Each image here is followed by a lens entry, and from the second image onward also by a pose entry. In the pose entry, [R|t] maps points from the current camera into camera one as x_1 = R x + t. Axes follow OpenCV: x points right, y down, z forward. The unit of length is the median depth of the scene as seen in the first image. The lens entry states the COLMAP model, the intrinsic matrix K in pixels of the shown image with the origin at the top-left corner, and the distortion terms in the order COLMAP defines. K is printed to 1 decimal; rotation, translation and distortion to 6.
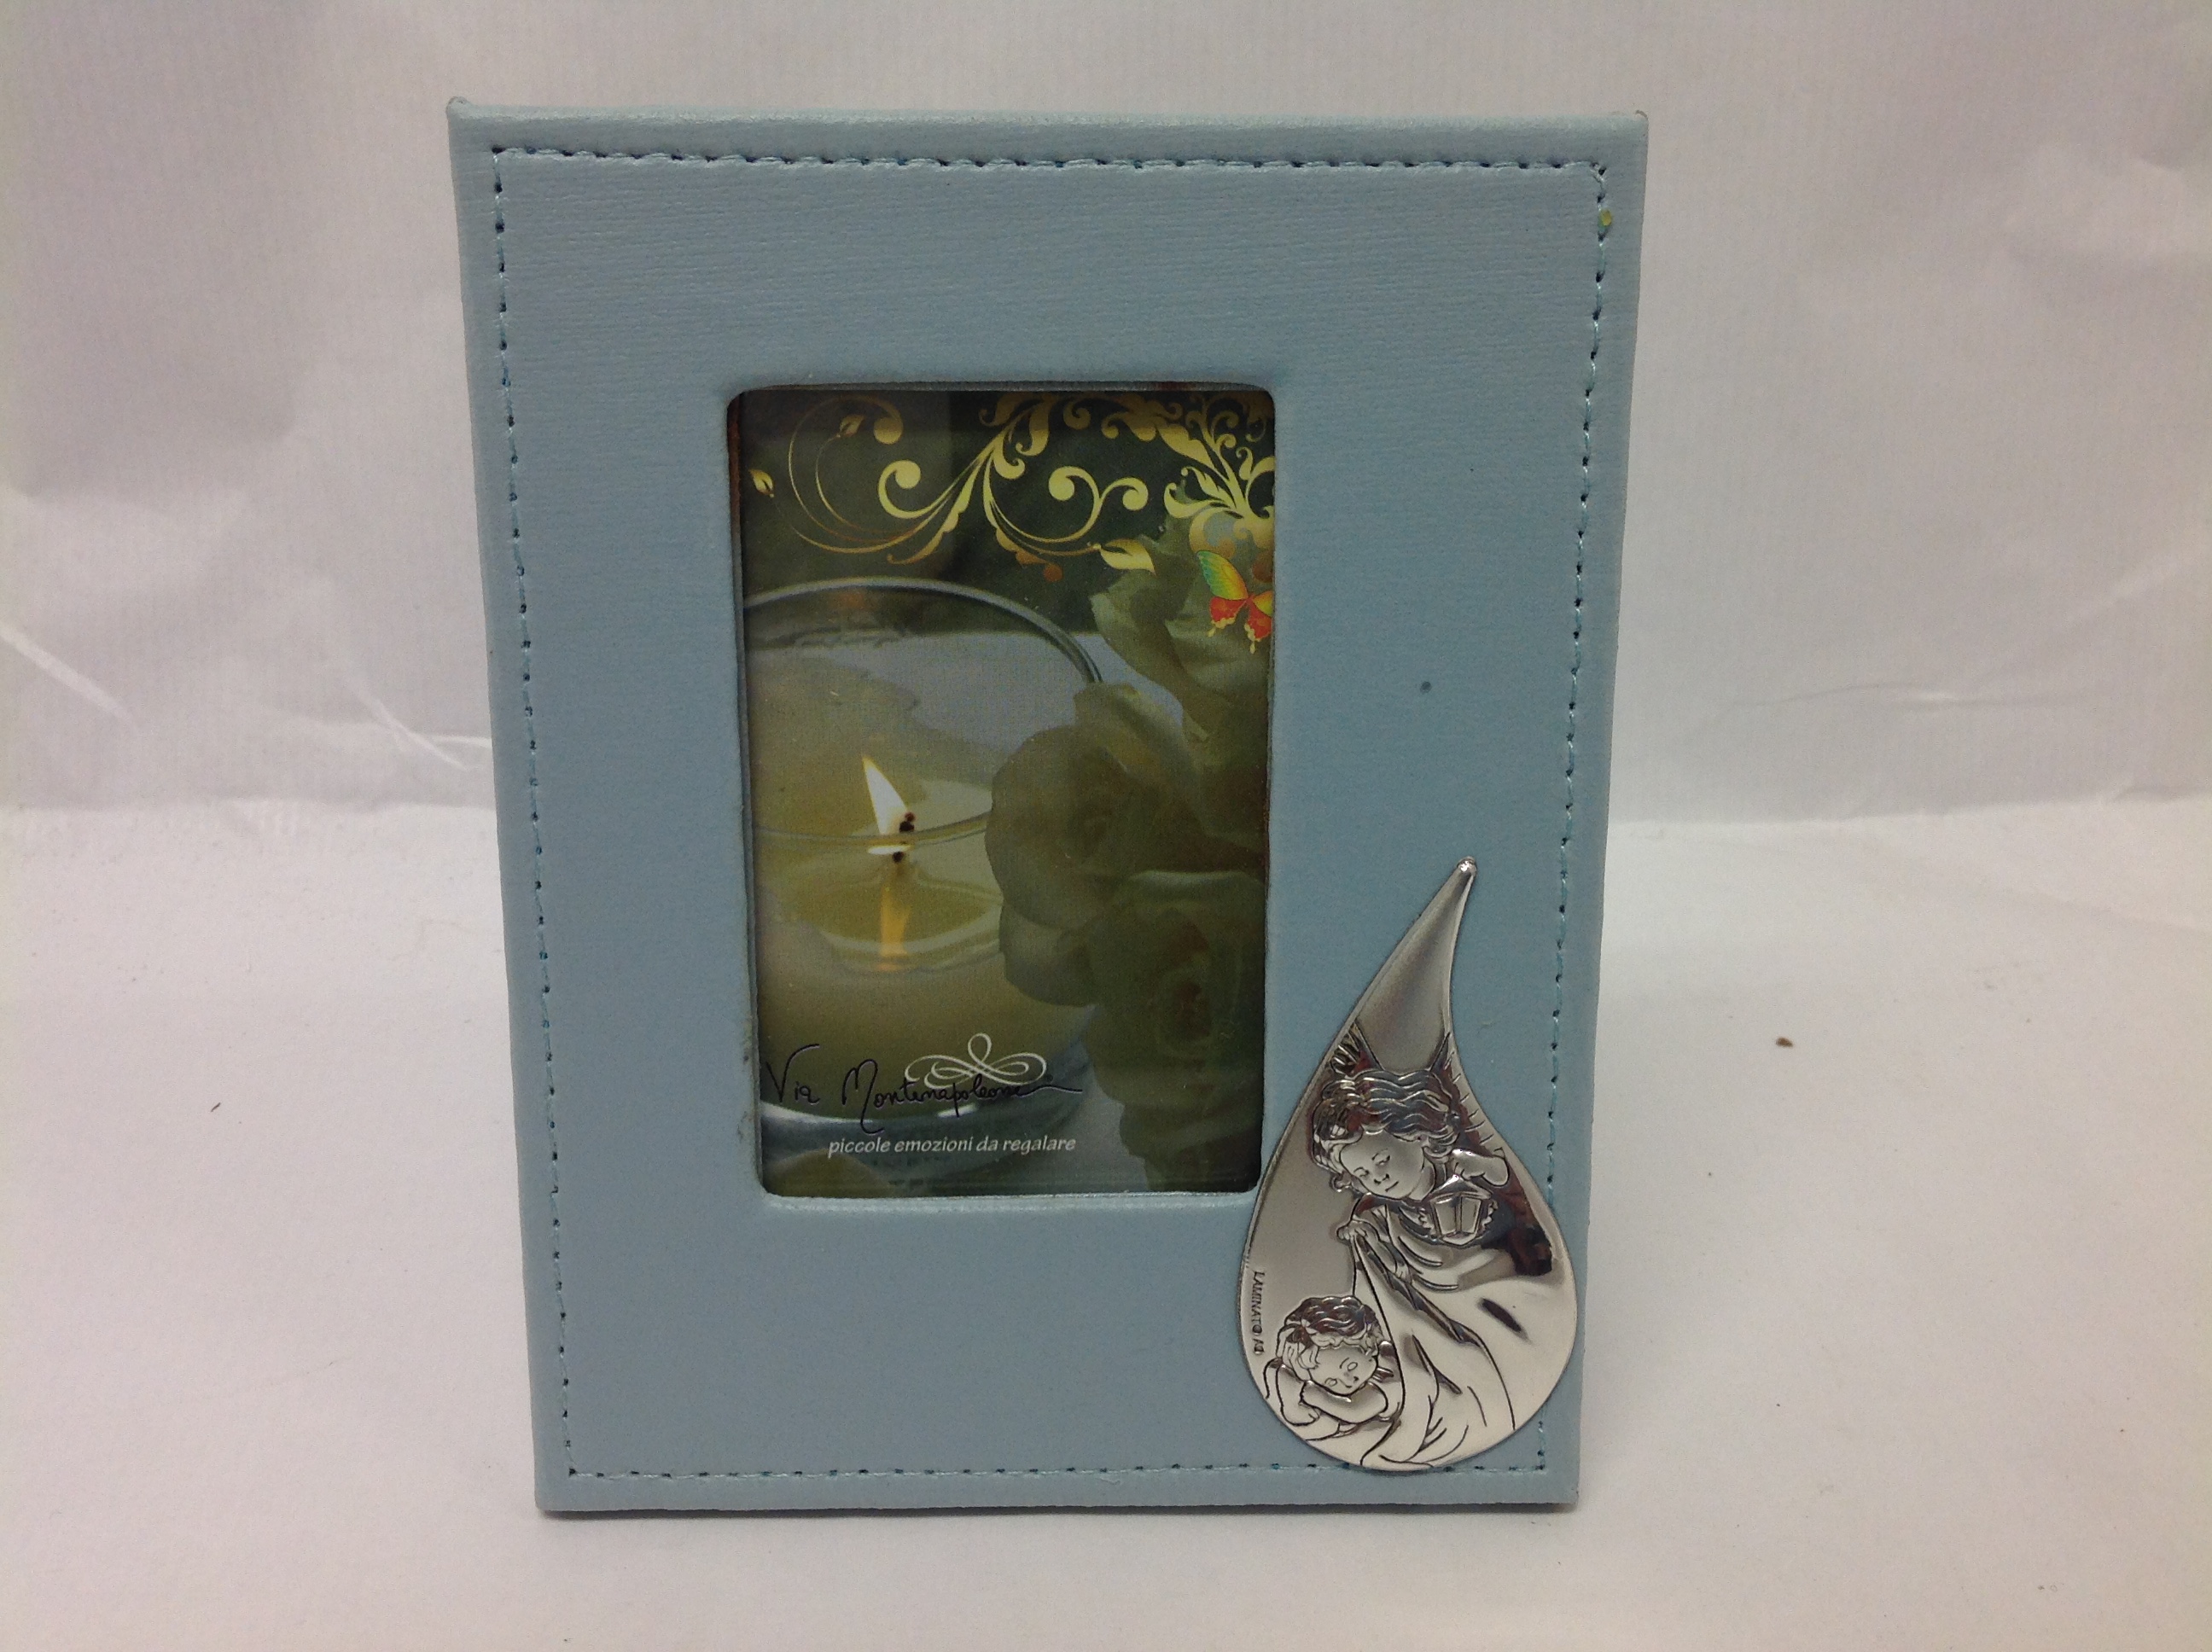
lens RADIAL K [[2230.2, 0, 1071.4], [0, 2230.2, 831.8], [0, 0, 1]] dist [0.064266, -0.187564]
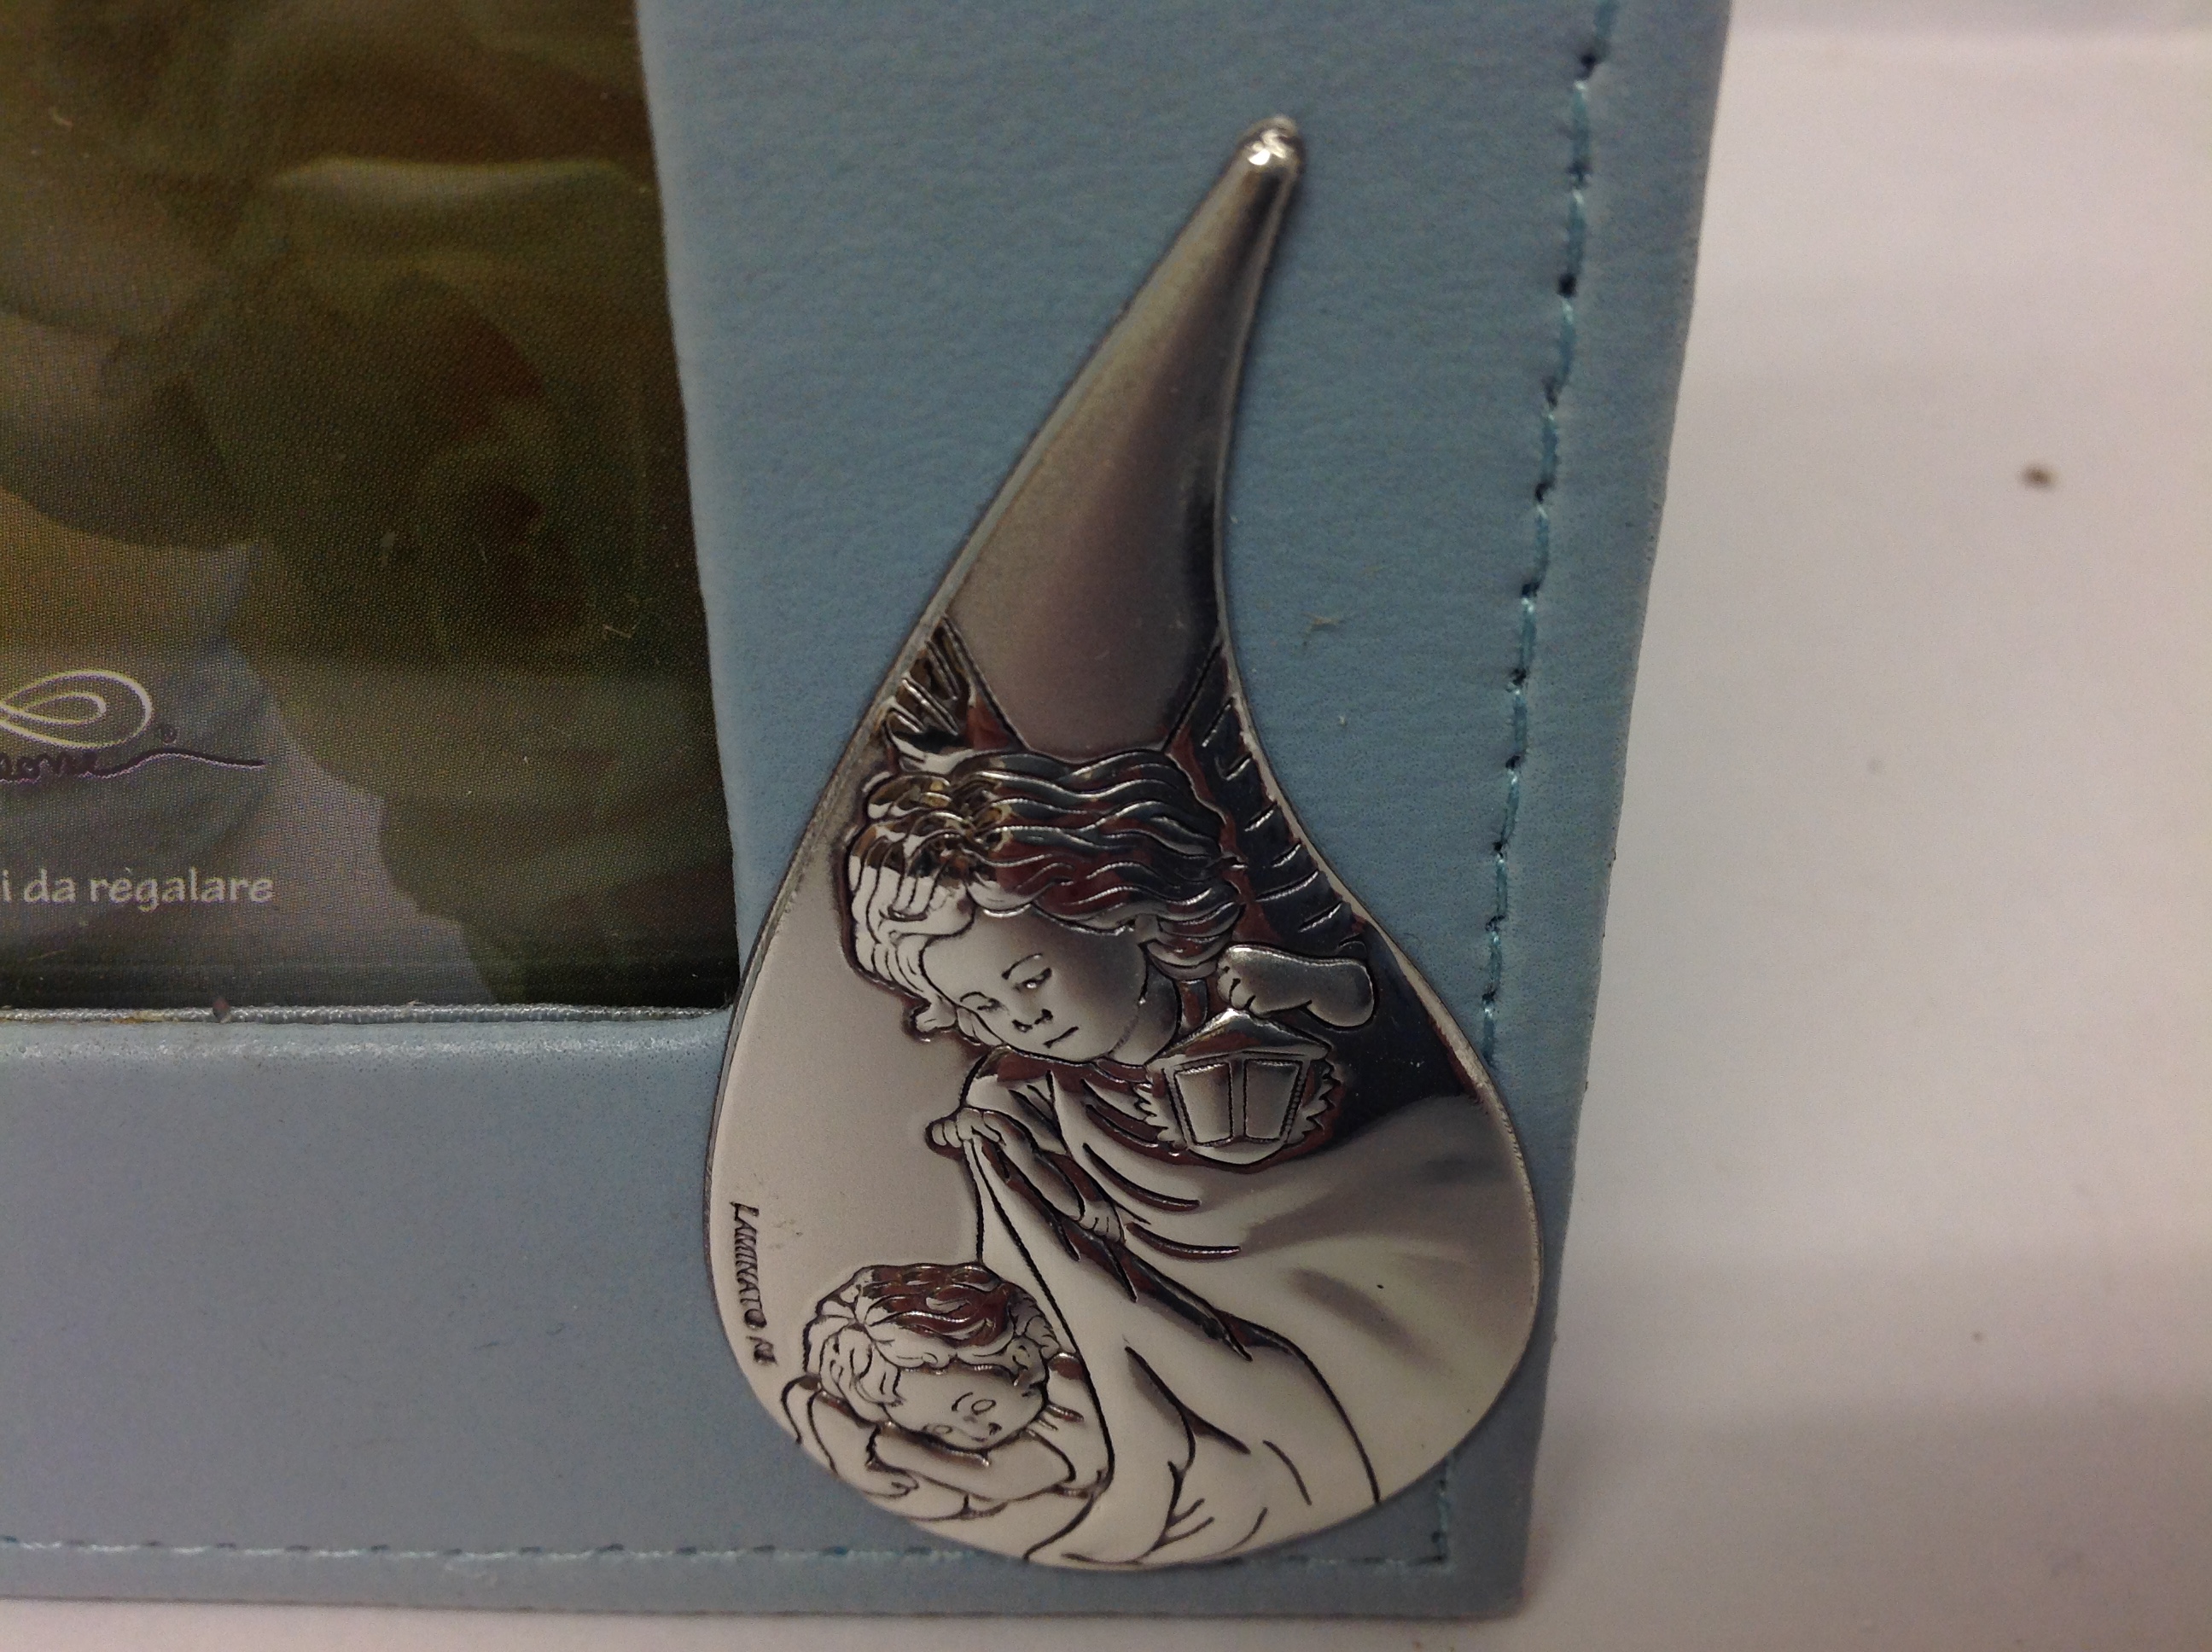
lens RADIAL K [[2230.2, 0, 1071.4], [0, 2230.2, 831.8], [0, 0, 1]] dist [0.064266, -0.187564]
pose [[0.999302, 0.013115, -0.034990, 0.155858], [-0.001072, 0.946059, 0.323992, 0.003838], [0.037351, -0.323728, 0.945413, 0.646039]]
